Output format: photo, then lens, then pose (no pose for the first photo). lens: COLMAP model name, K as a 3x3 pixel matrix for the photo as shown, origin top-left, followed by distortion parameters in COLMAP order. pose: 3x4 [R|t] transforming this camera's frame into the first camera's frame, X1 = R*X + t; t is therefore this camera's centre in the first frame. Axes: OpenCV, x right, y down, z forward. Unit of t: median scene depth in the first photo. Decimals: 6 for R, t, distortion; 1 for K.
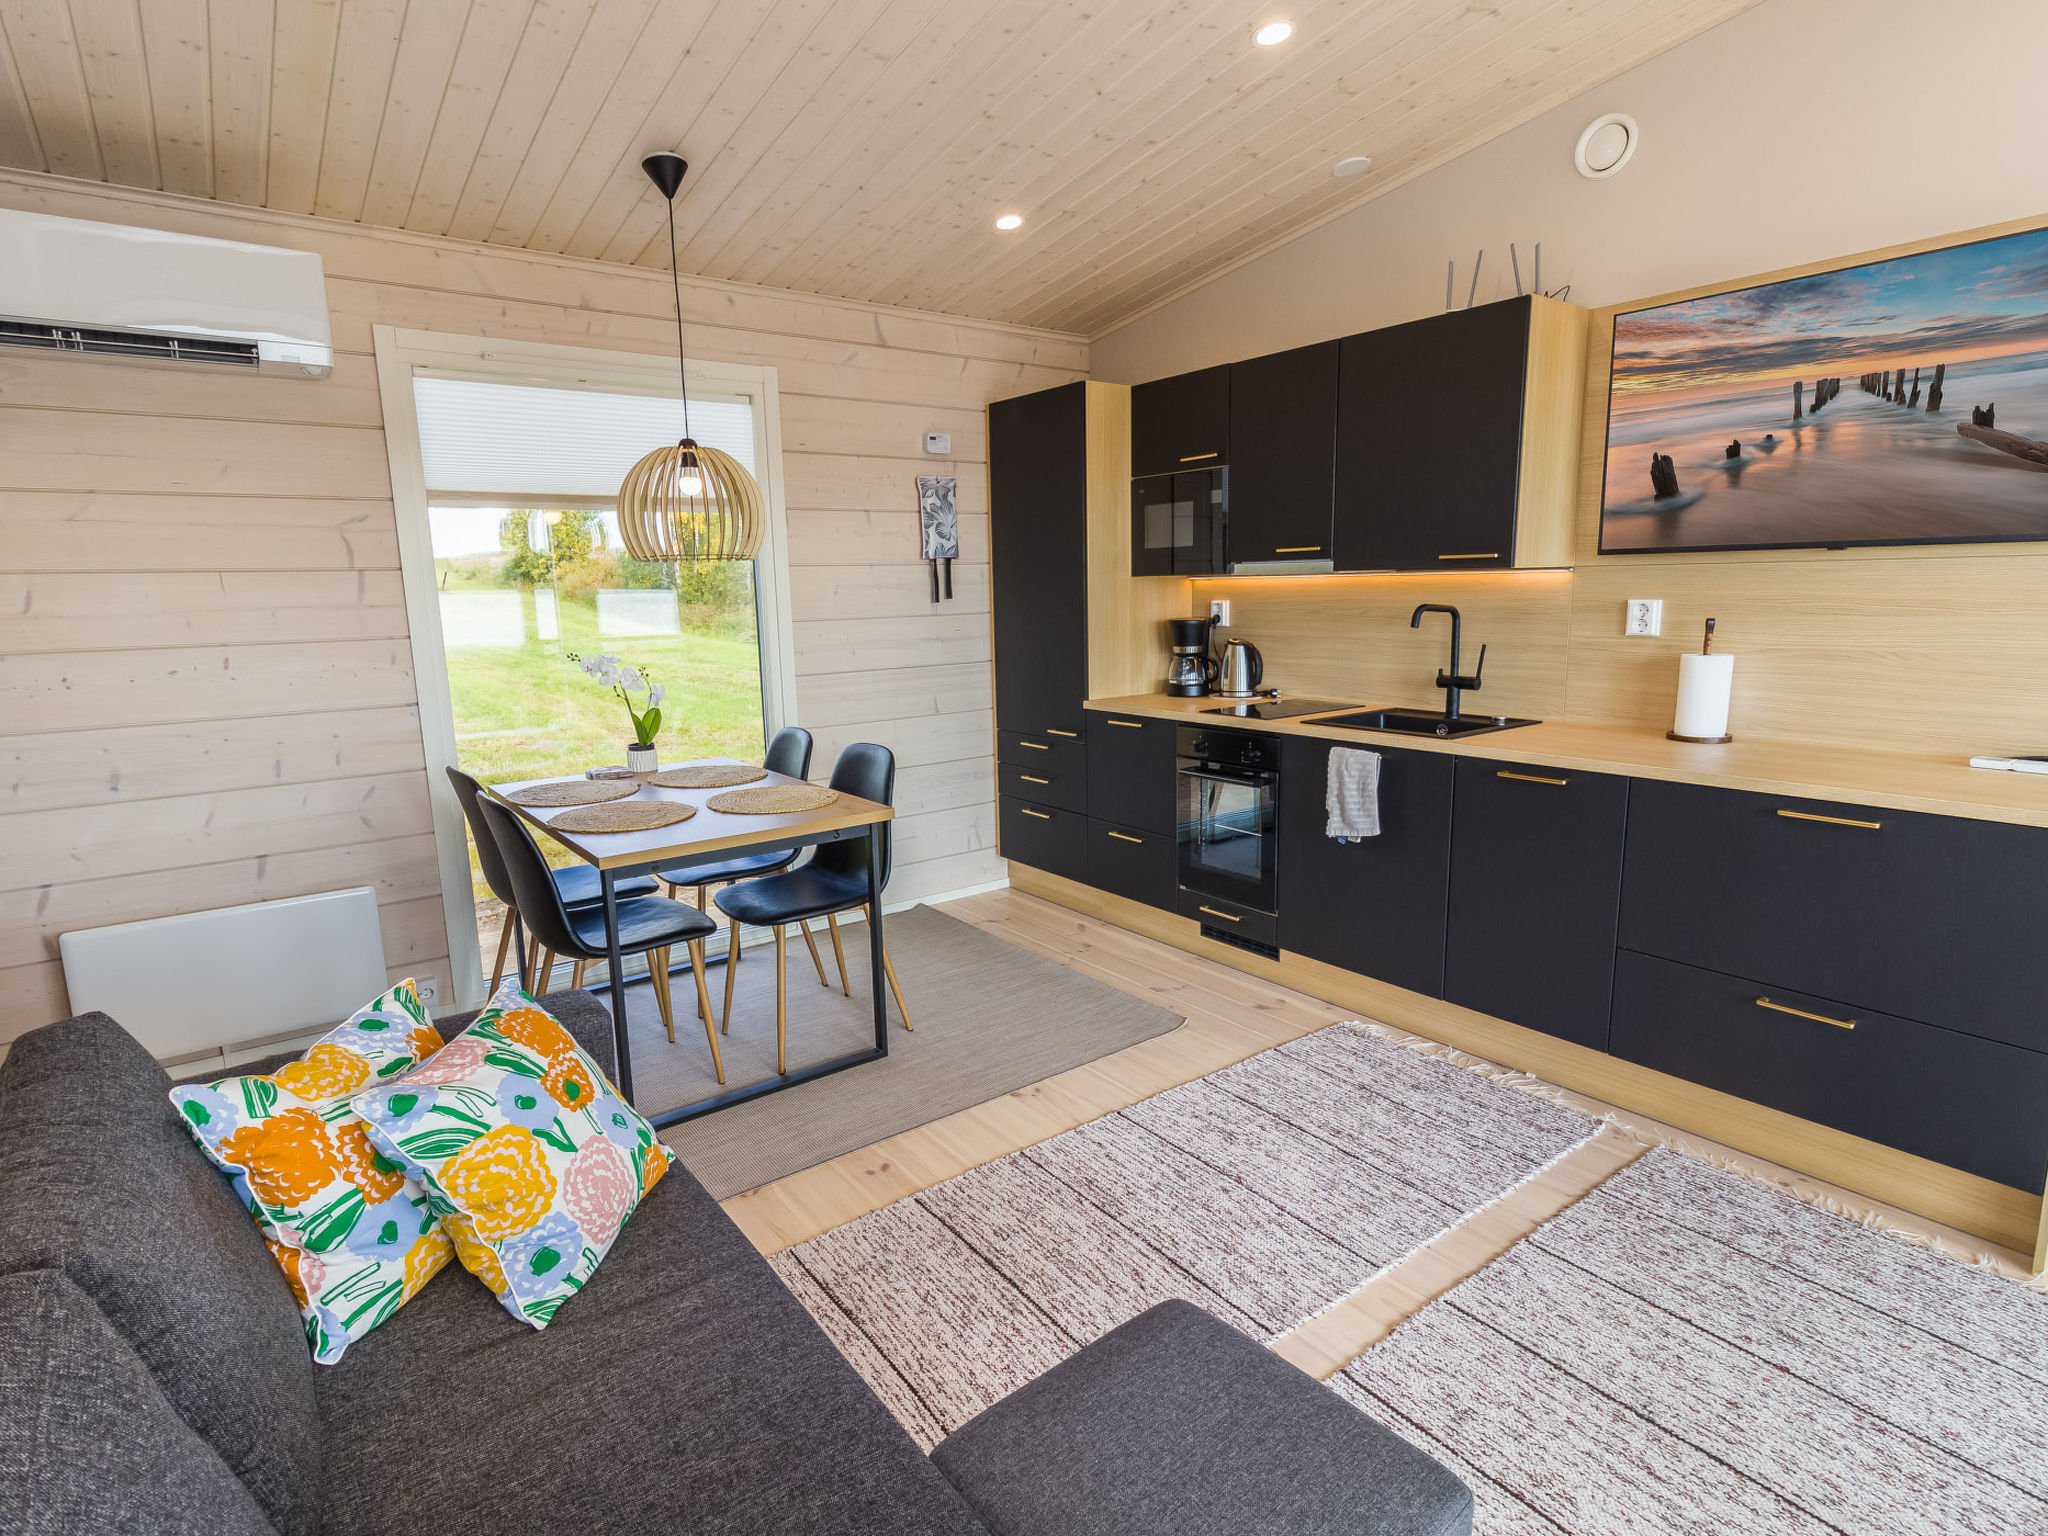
lens RADIAL K [[1059.7, 0, 1020.2], [0, 1059.7, 780.2], [0, 0, 1]] dist [0.001973, -0.000179]
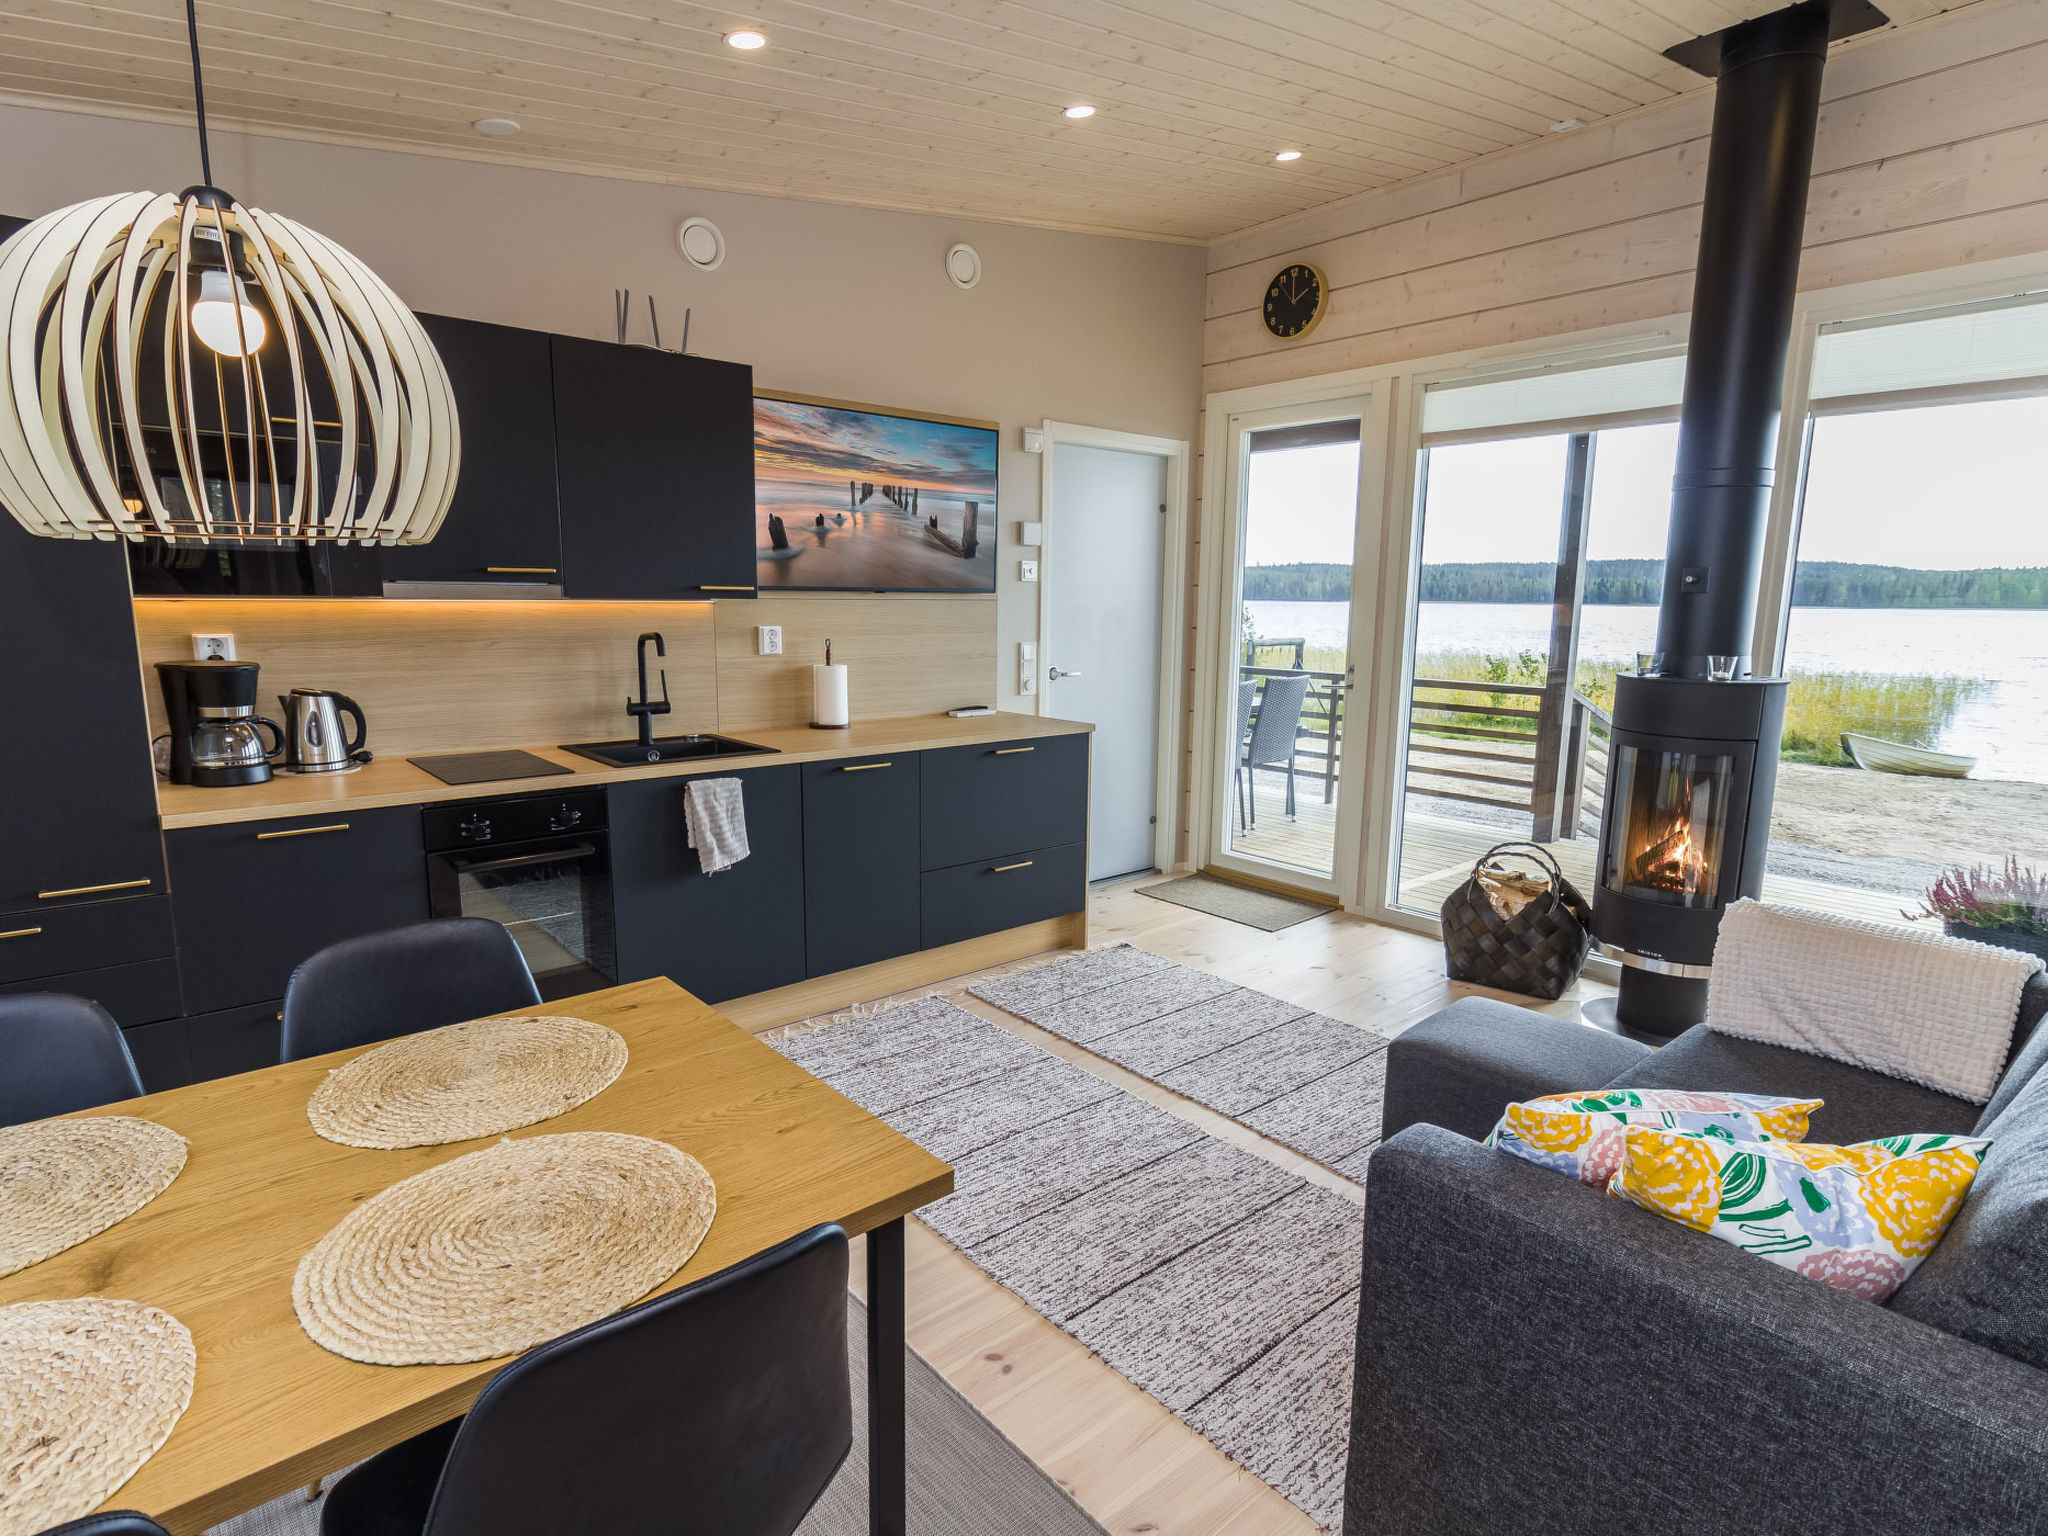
lens RADIAL K [[1059.7, 0, 1012.1], [0, 1059.7, 773.0], [0, 0, 1]] dist [0.001973, -0.000179]
pose [[-0.062815, -0.144529, 0.987505, -0.679482], [0.174123, 0.972696, 0.153437, -0.138510], [-0.982718, 0.181585, -0.035934, 0.761033]]
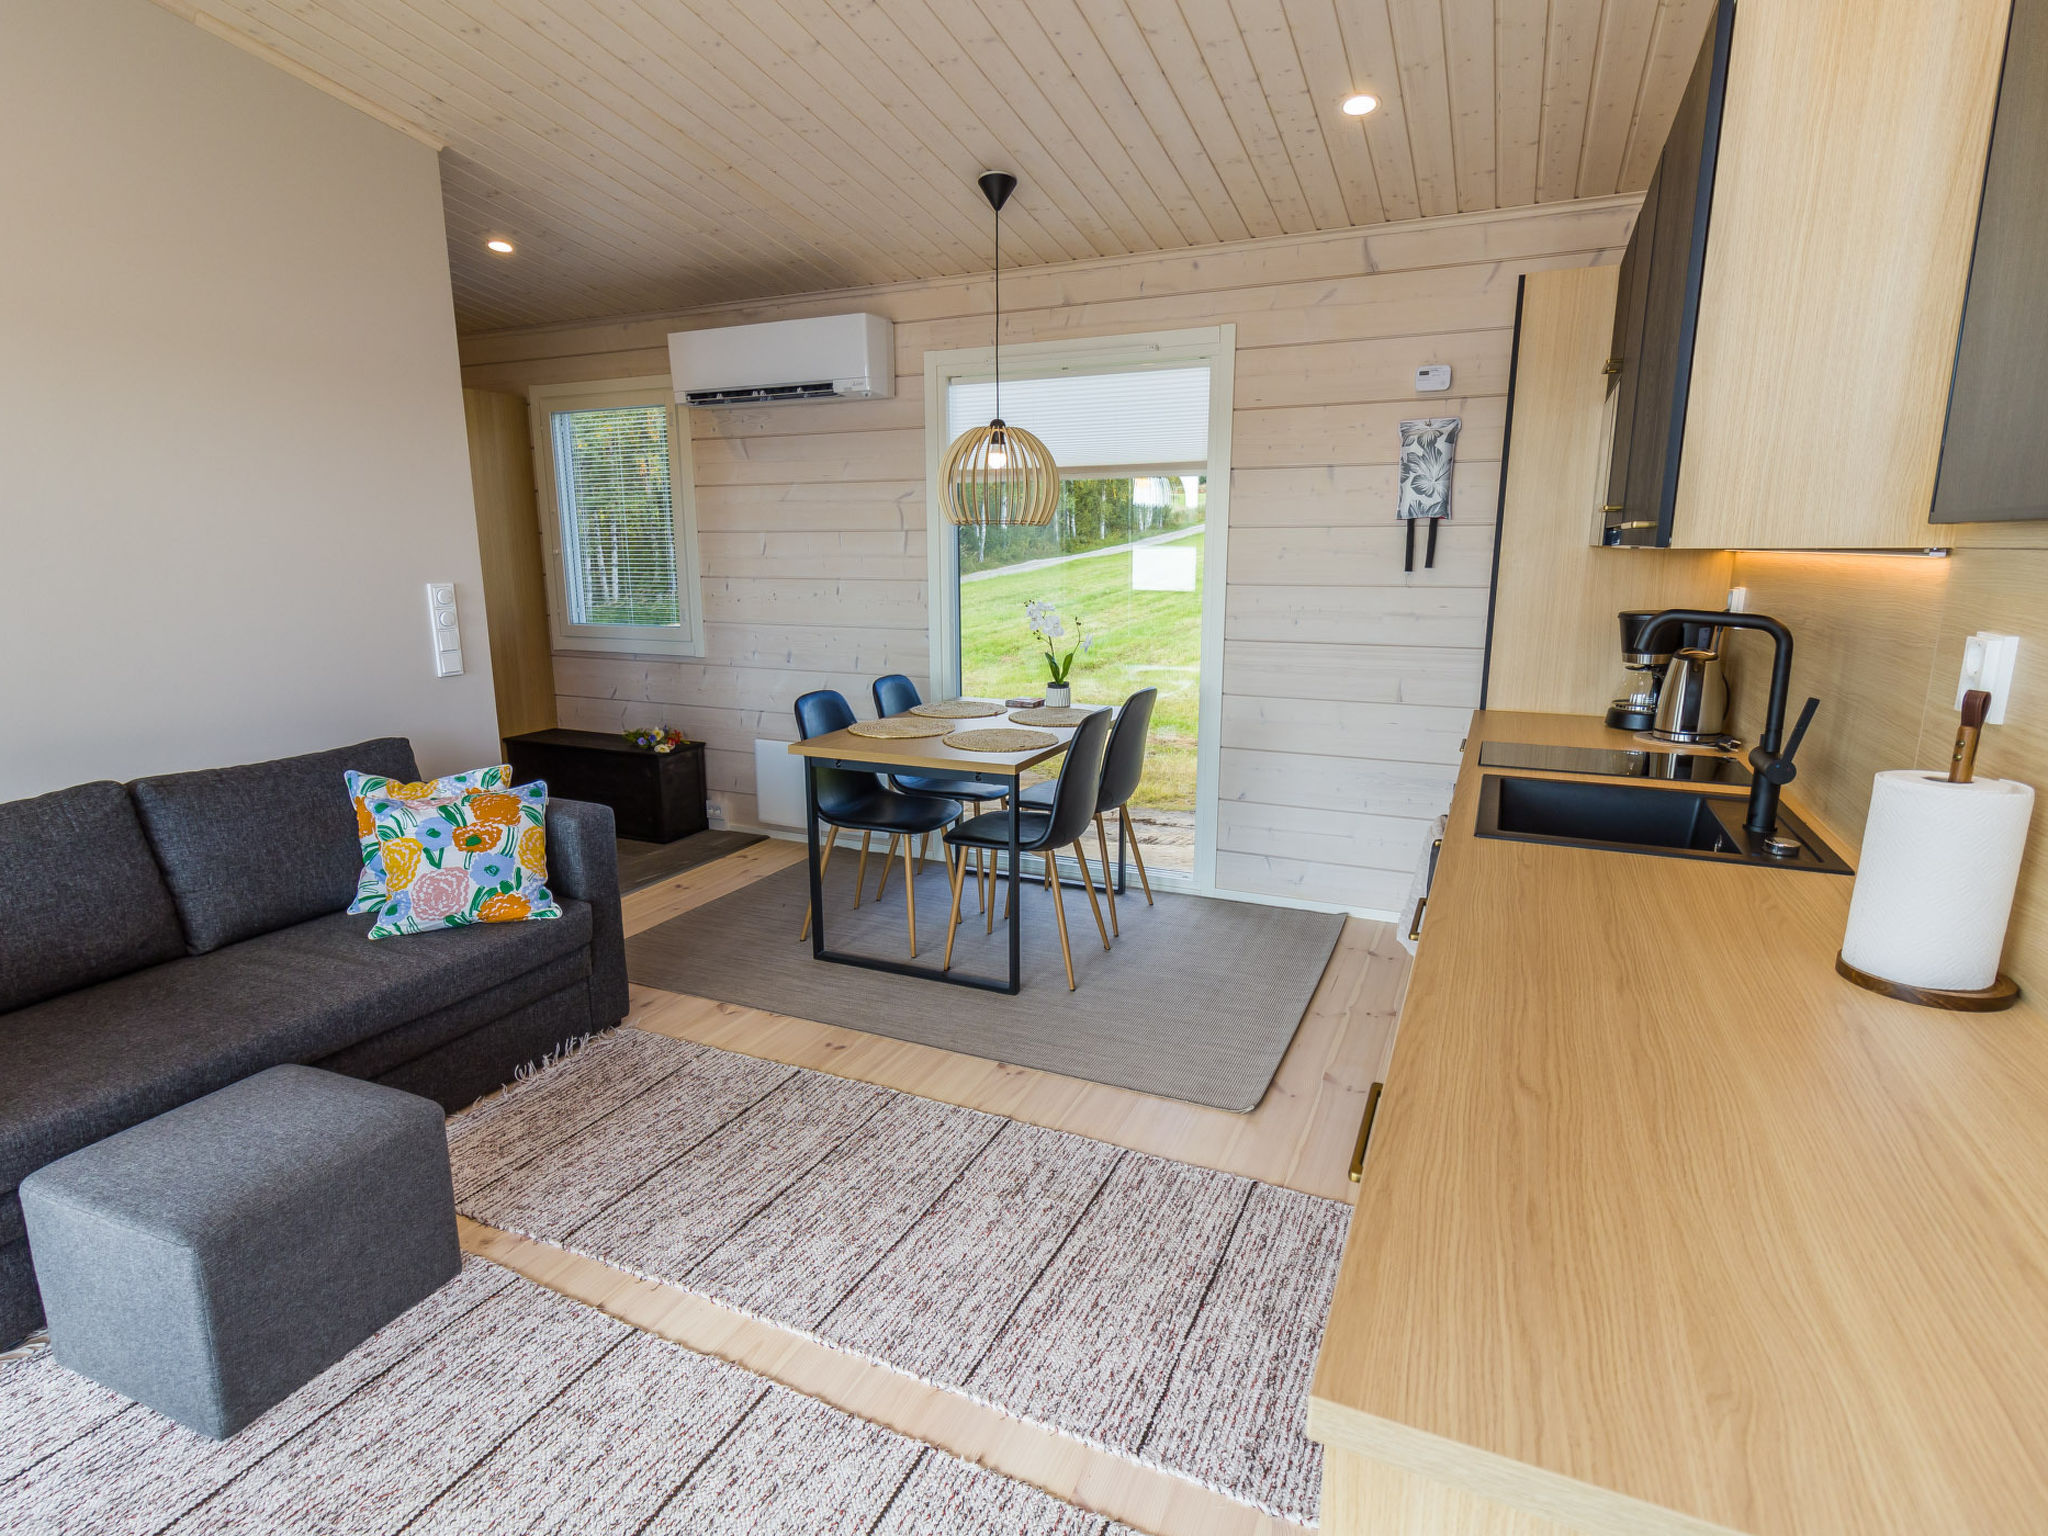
lens RADIAL K [[1059.7, 0, 1011.2], [0, 1059.7, 780.1], [0, 0, 1]] dist [0.001973, -0.000179]
pose [[0.475227, 0.209788, -0.854487, 0.737941], [-0.170033, 0.974749, 0.144750, -0.104432], [0.863278, 0.076502, 0.498898, 0.449263]]
